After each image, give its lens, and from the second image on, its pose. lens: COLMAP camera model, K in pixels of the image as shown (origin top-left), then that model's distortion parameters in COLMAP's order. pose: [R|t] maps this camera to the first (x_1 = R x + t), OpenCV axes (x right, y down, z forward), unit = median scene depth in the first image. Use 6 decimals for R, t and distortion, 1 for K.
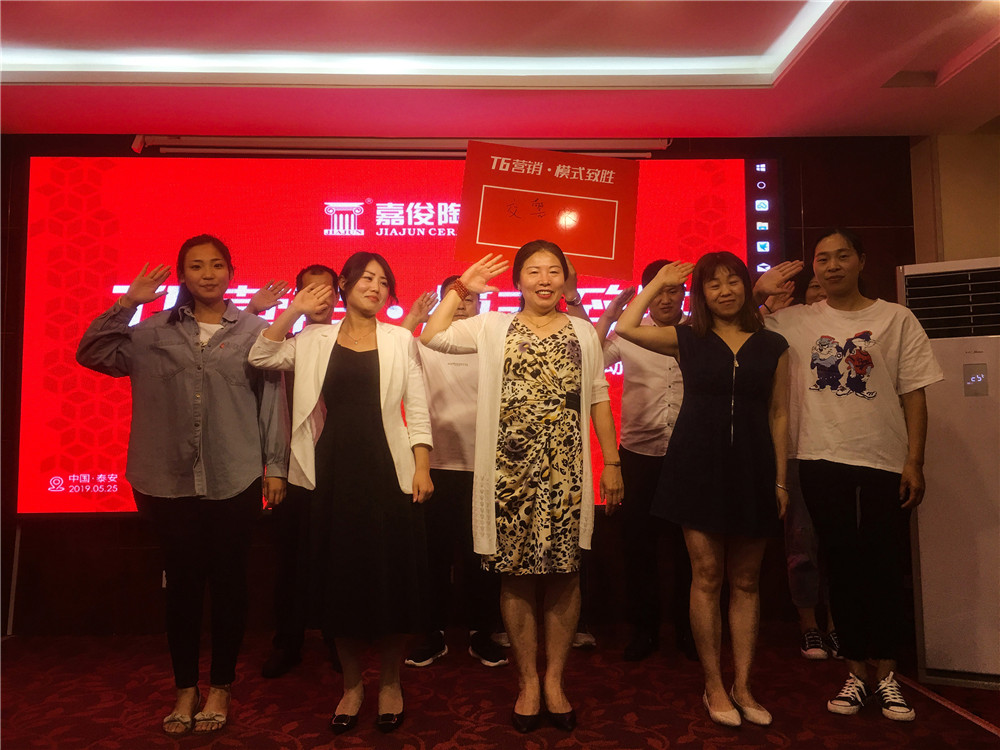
lens RADIAL K [[854.5, 0, 498.7], [0, 854.5, 359.1], [0, 0, 1]] dist [0.093730, -0.120885]
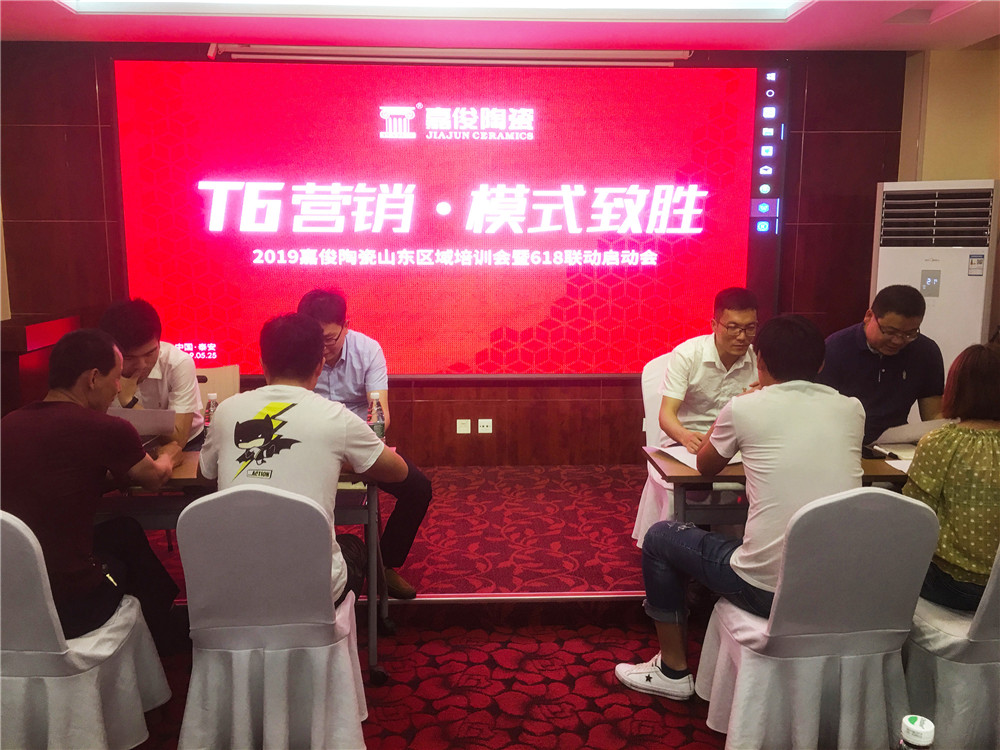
lens RADIAL K [[854.5, 0, 500.3], [0, 854.5, 365.7], [0, 0, 1]] dist [0.093730, -0.120885]
pose [[0.999868, 0.010319, 0.012545, -0.056485], [-0.012907, 0.973599, 0.227899, -0.112057], [-0.009862, -0.228031, 0.973604, -0.171331]]
